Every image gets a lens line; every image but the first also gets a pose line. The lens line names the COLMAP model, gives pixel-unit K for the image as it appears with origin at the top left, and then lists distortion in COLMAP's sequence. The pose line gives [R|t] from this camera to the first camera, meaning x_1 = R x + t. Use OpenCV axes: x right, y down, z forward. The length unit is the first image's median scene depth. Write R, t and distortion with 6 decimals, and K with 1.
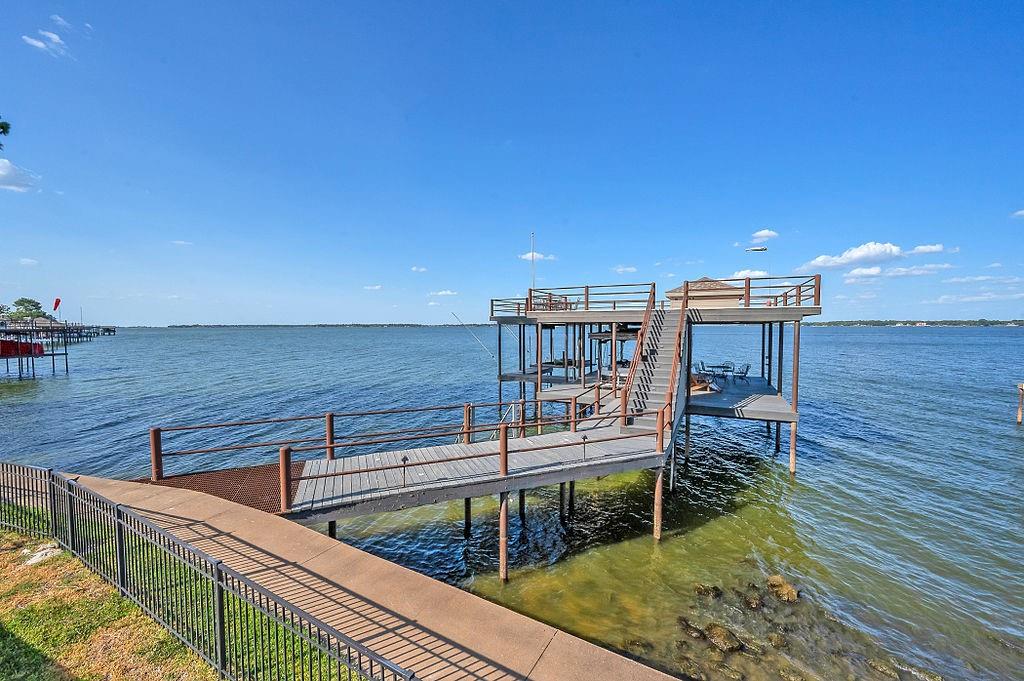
lens RADIAL K [[403.6, 0, 507.5], [0, 403.6, 337.3], [0, 0, 1]] dist [0.002099, 0.000217]
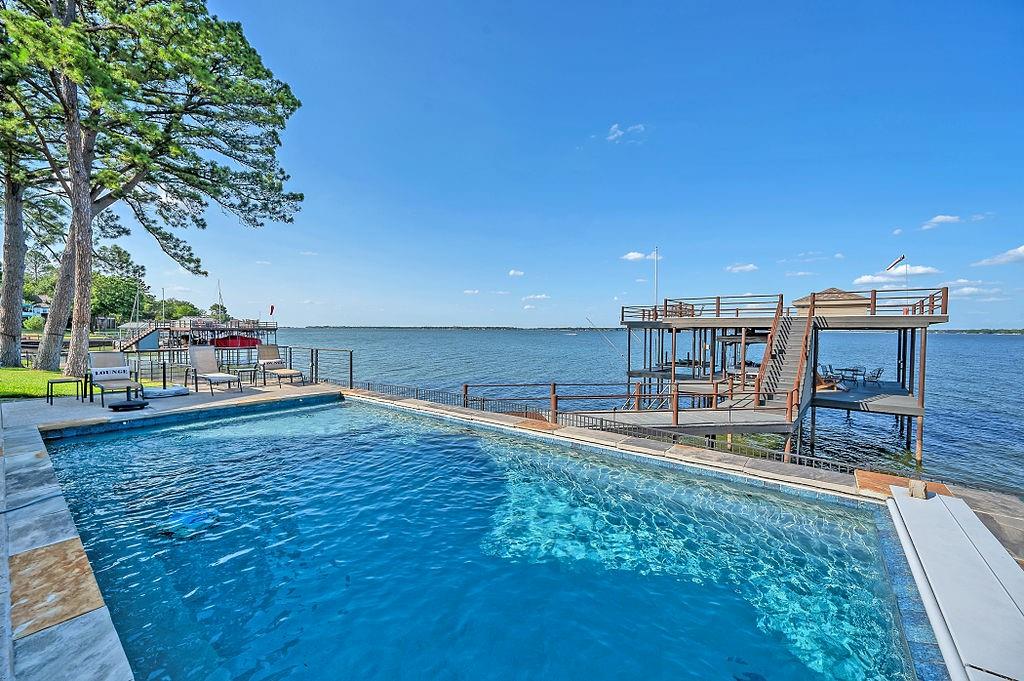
lens RADIAL K [[403.6, 0, 507.5], [0, 403.6, 337.3], [0, 0, 1]] dist [0.002099, 0.000217]
pose [[0.973145, 0.014803, -0.229718, -0.124852], [-0.016730, 0.999839, -0.006444, 0.010516], [0.229586, 0.010115, 0.973236, -0.287372]]
